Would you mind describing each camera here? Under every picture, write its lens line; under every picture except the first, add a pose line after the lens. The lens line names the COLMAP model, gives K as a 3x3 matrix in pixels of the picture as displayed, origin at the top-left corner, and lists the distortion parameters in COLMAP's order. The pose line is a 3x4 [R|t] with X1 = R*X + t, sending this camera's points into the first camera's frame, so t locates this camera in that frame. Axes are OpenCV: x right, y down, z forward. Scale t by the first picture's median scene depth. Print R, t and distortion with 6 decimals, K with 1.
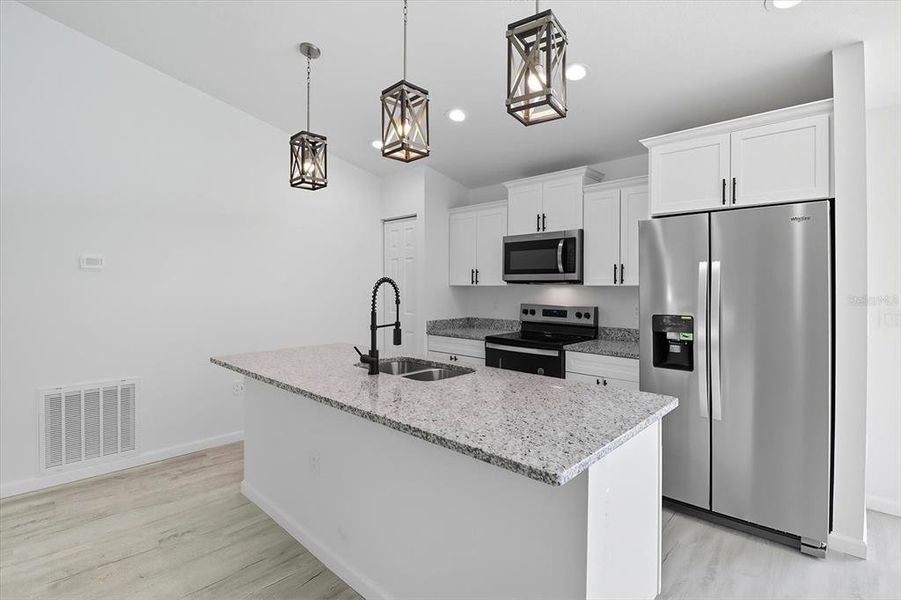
lens RADIAL K [[431.6, 0, 450.8], [0, 431.6, 300.4], [0, 0, 1]] dist [-0.008167, -0.003448]
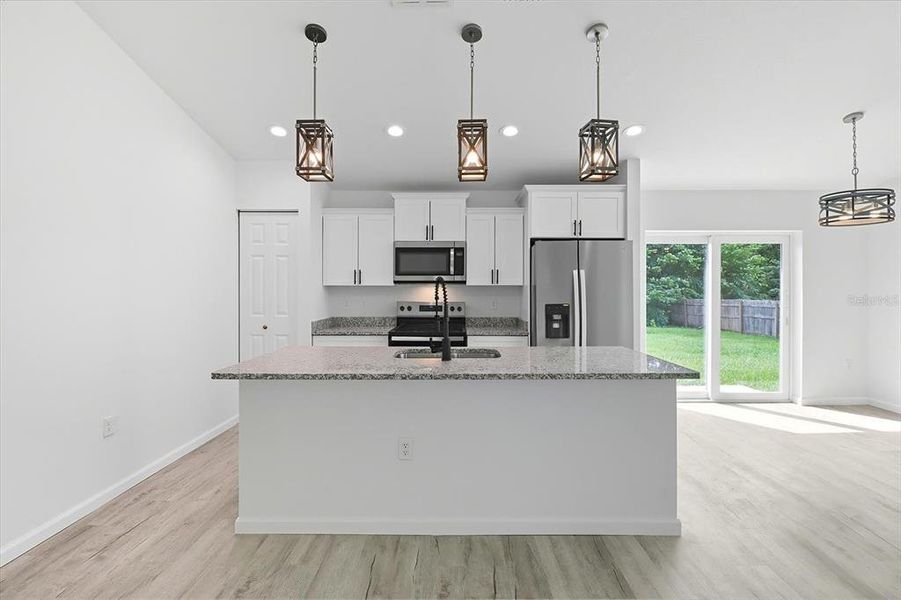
lens RADIAL K [[431.6, 0, 454.0], [0, 431.6, 302.1], [0, 0, 1]] dist [-0.008167, -0.003448]
pose [[0.729960, -0.023048, 0.683101, -0.565544], [0.023546, 0.999686, 0.008568, 0.003697], [-0.683084, 0.009830, 0.730273, 0.080481]]
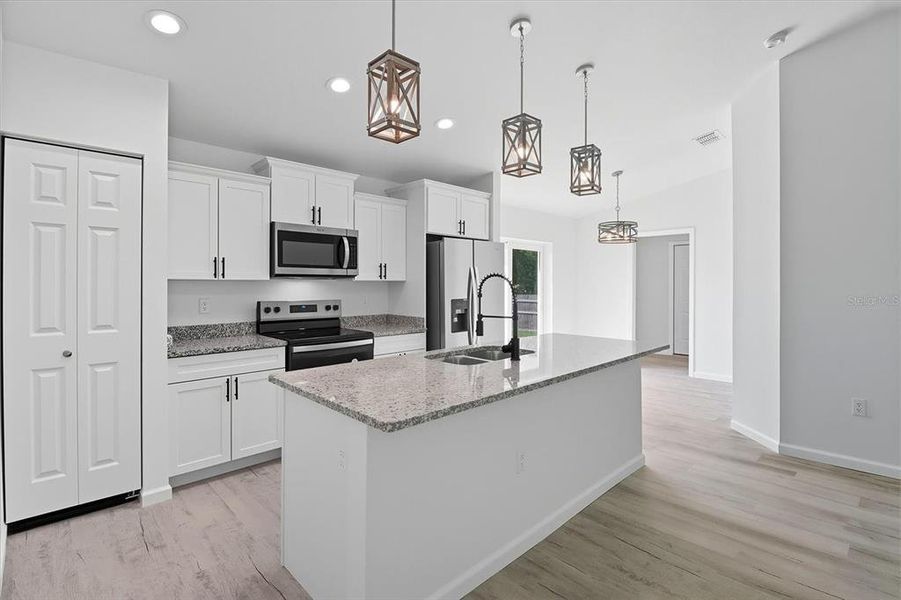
lens RADIAL K [[431.6, 0, 460.3], [0, 431.6, 295.8], [0, 0, 1]] dist [-0.008167, -0.003448]
pose [[0.021999, -0.031917, 0.999248, -0.766433], [0.030713, 0.999040, 0.031234, -0.019664], [-0.999286, 0.030003, 0.022958, 0.659243]]
